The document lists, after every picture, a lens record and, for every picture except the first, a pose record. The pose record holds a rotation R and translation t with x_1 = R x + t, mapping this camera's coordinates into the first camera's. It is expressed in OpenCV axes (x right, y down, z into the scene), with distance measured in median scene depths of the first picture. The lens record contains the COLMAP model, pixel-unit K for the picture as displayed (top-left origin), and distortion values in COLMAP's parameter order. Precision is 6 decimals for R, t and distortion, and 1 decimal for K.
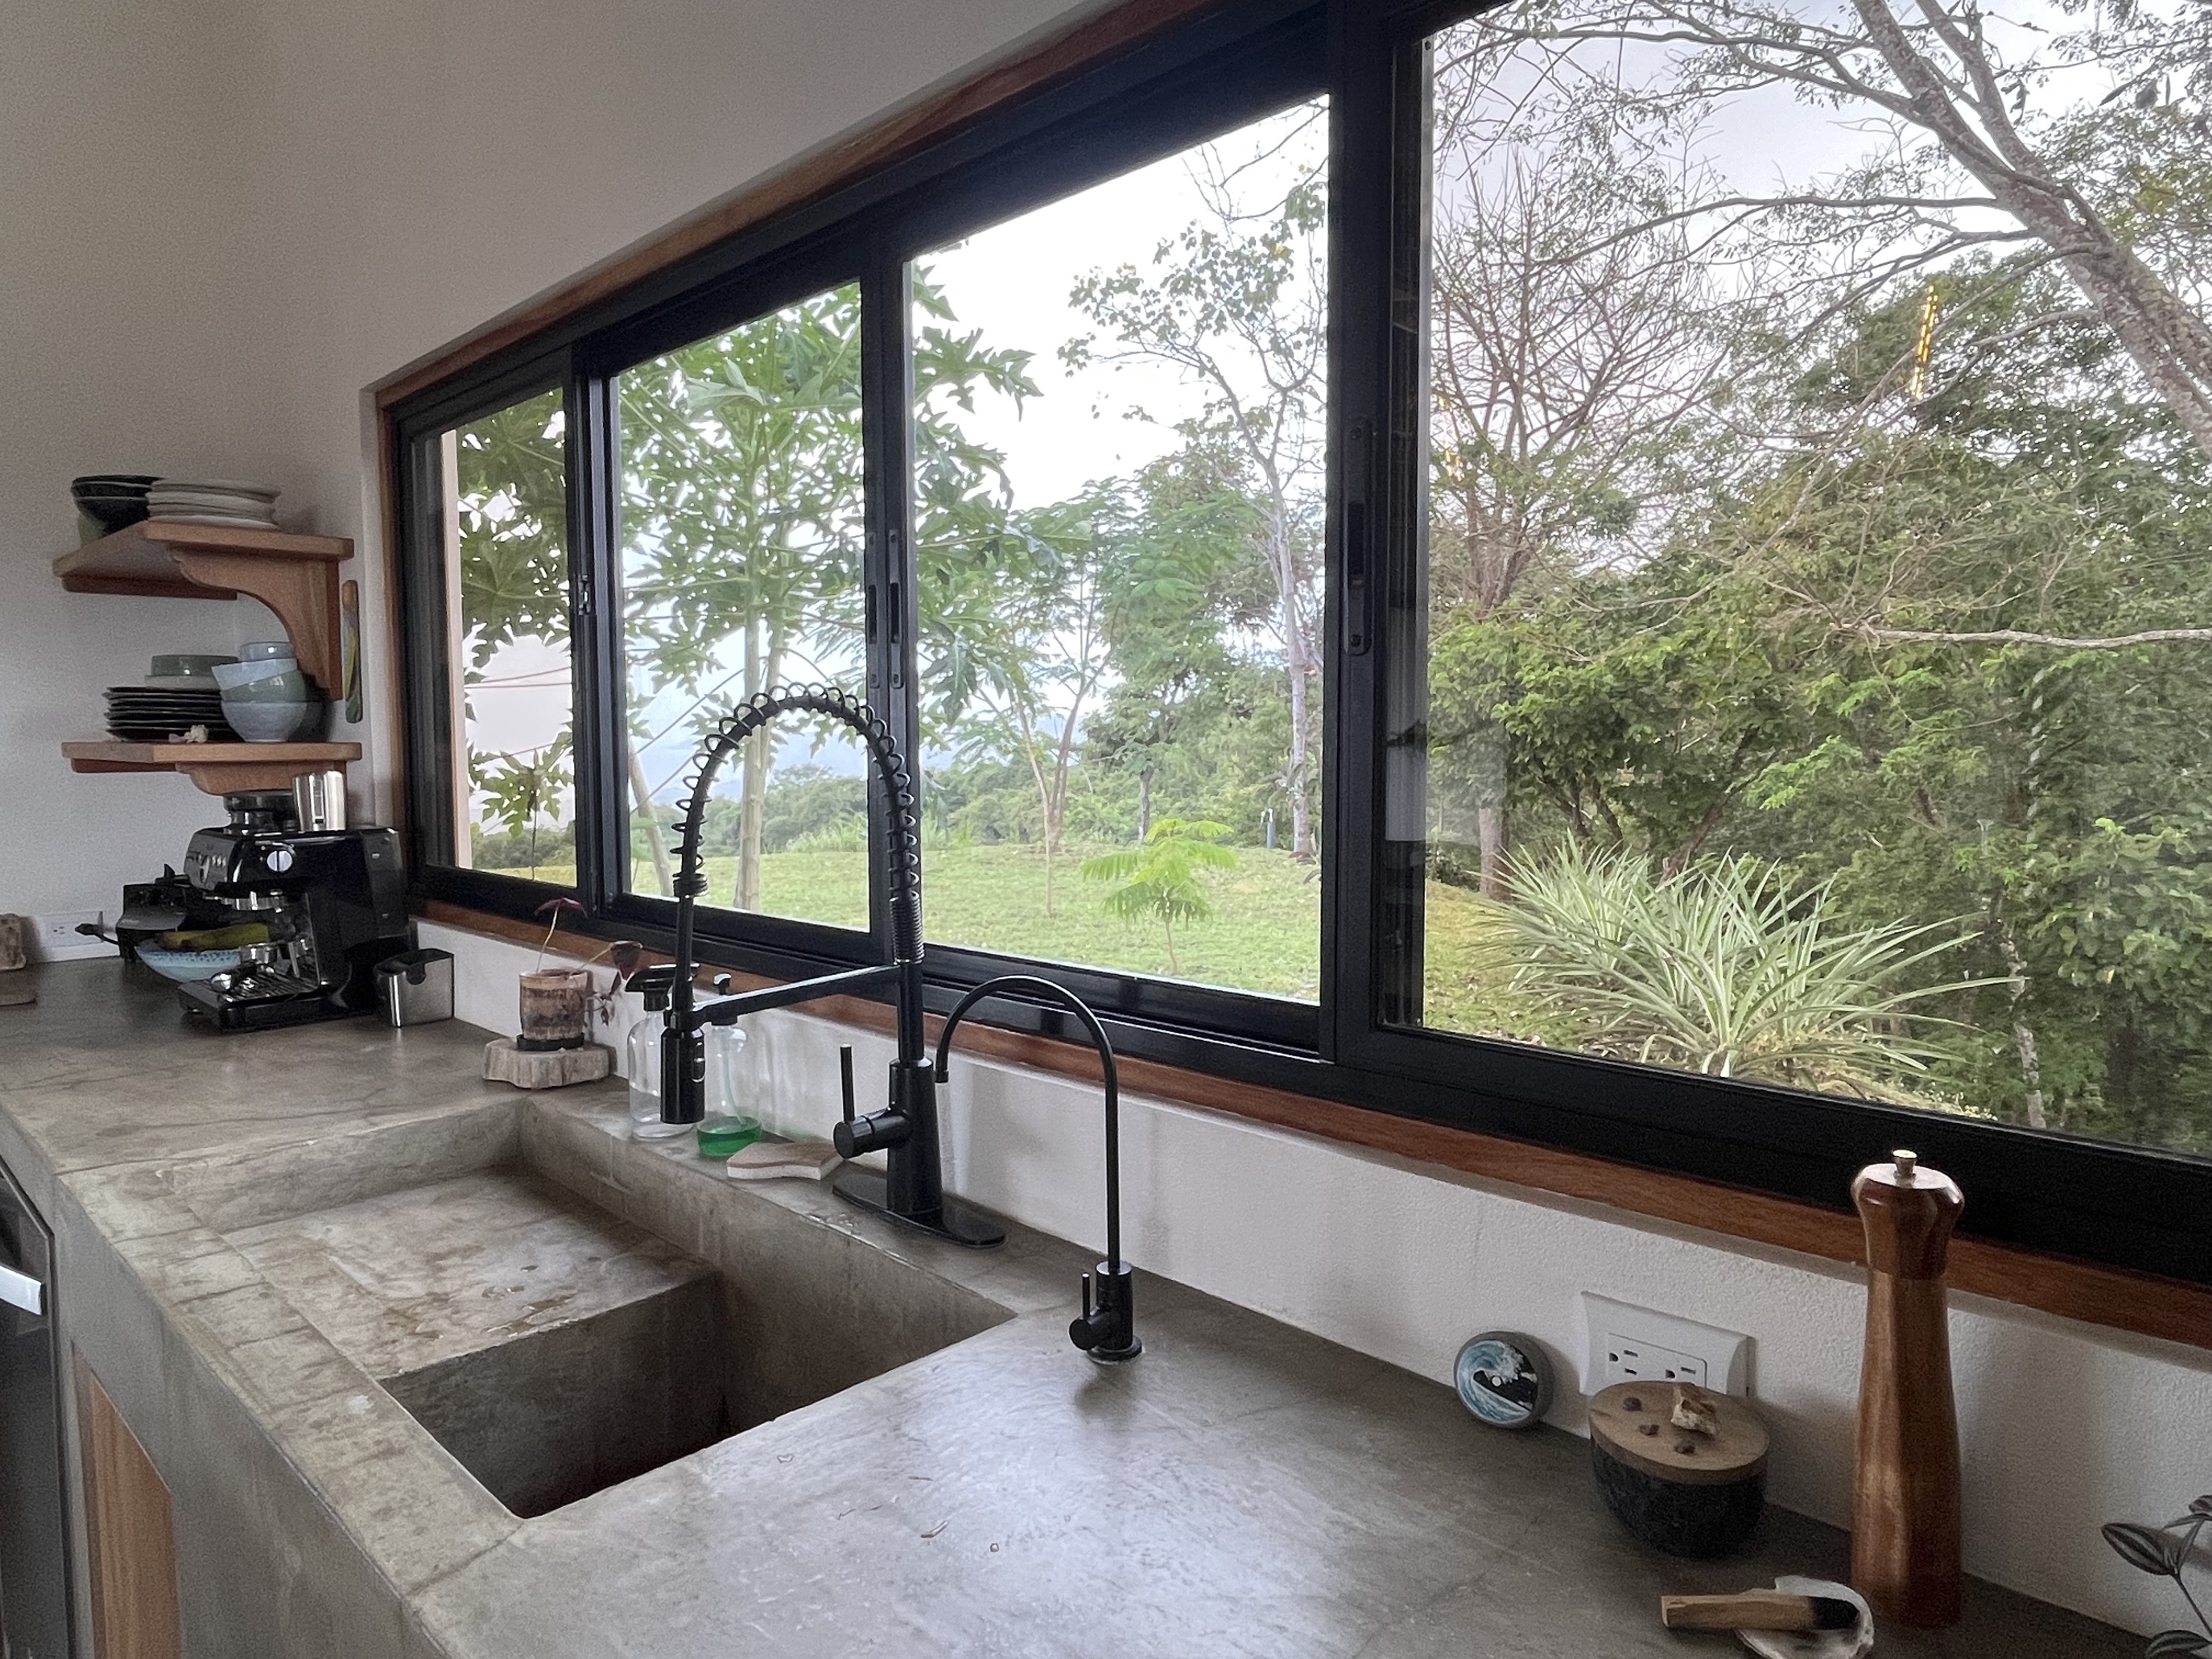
lens RADIAL K [[1369.8, 0, 1107.6], [0, 1369.8, 822.4], [0, 0, 1]] dist [0.001721, -0.002909]
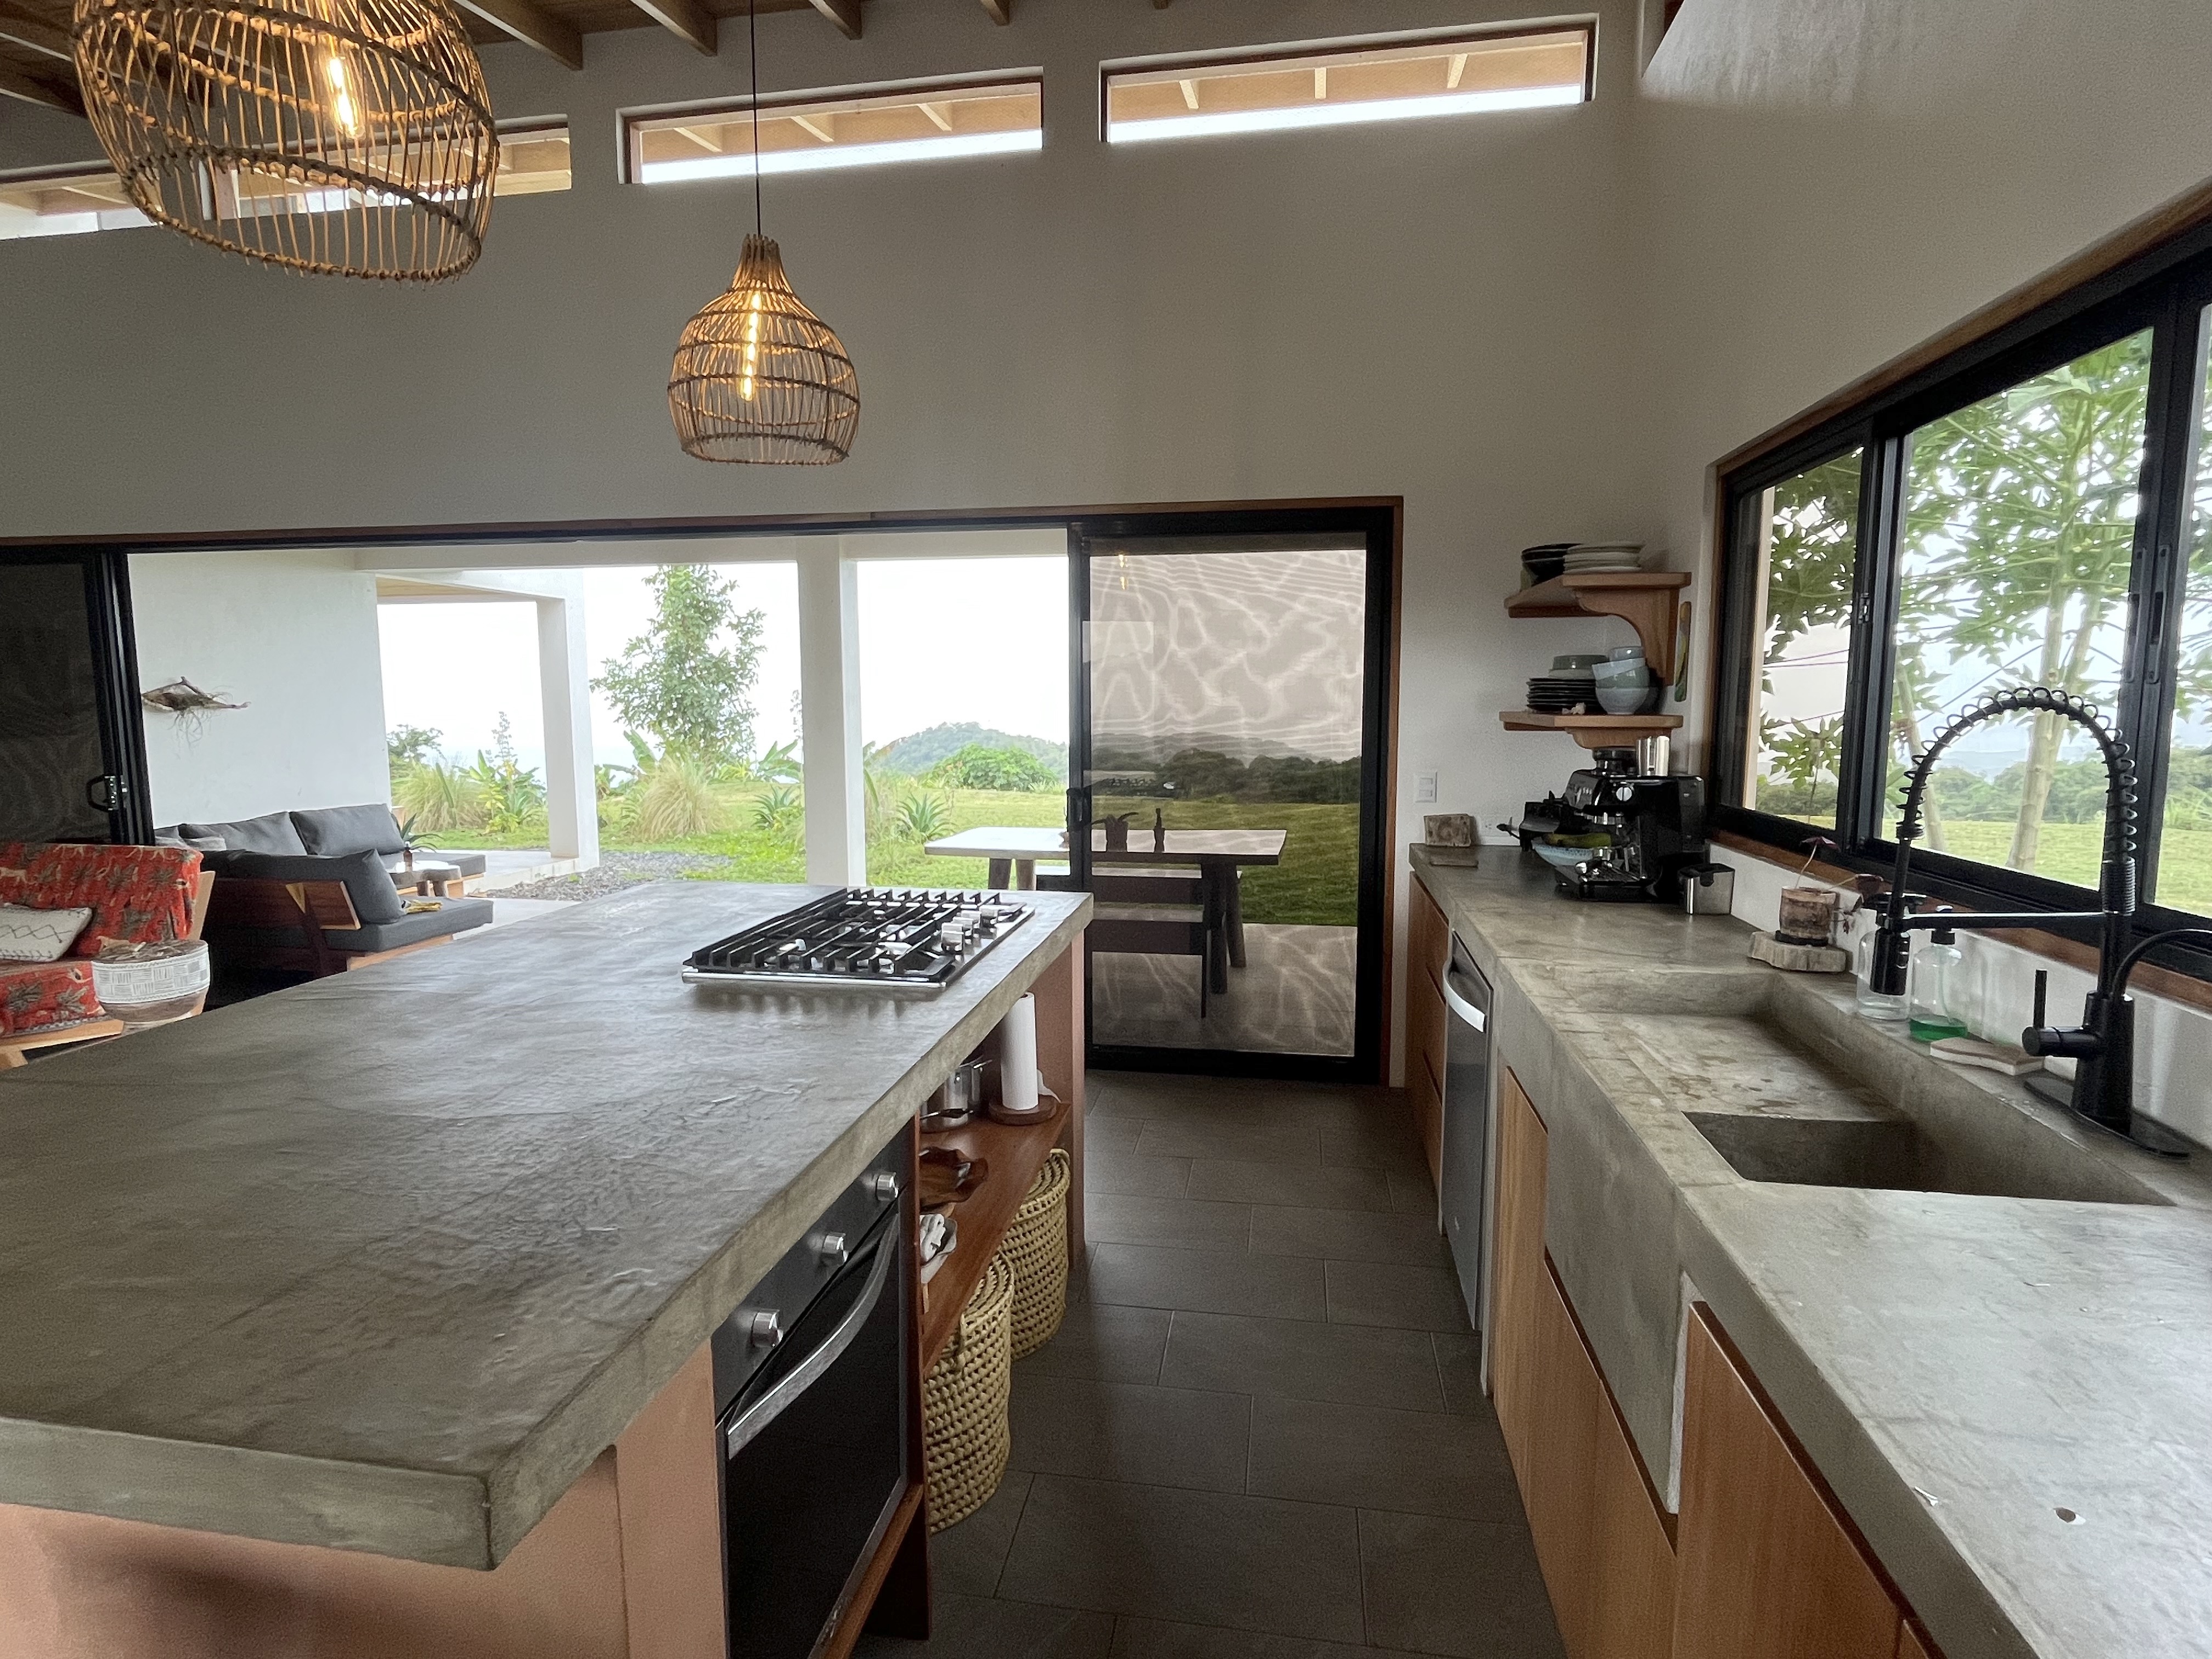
lens RADIAL K [[1109.6, 0, 1107.4], [0, 1109.6, 819.1], [0, 0, 1]] dist [-0.003006, -0.000205]
pose [[0.566600, 0.093569, -0.818663, 0.112483], [-0.057374, 0.995600, 0.074084, -0.003364], [0.821993, 0.004994, 0.569476, -0.236408]]
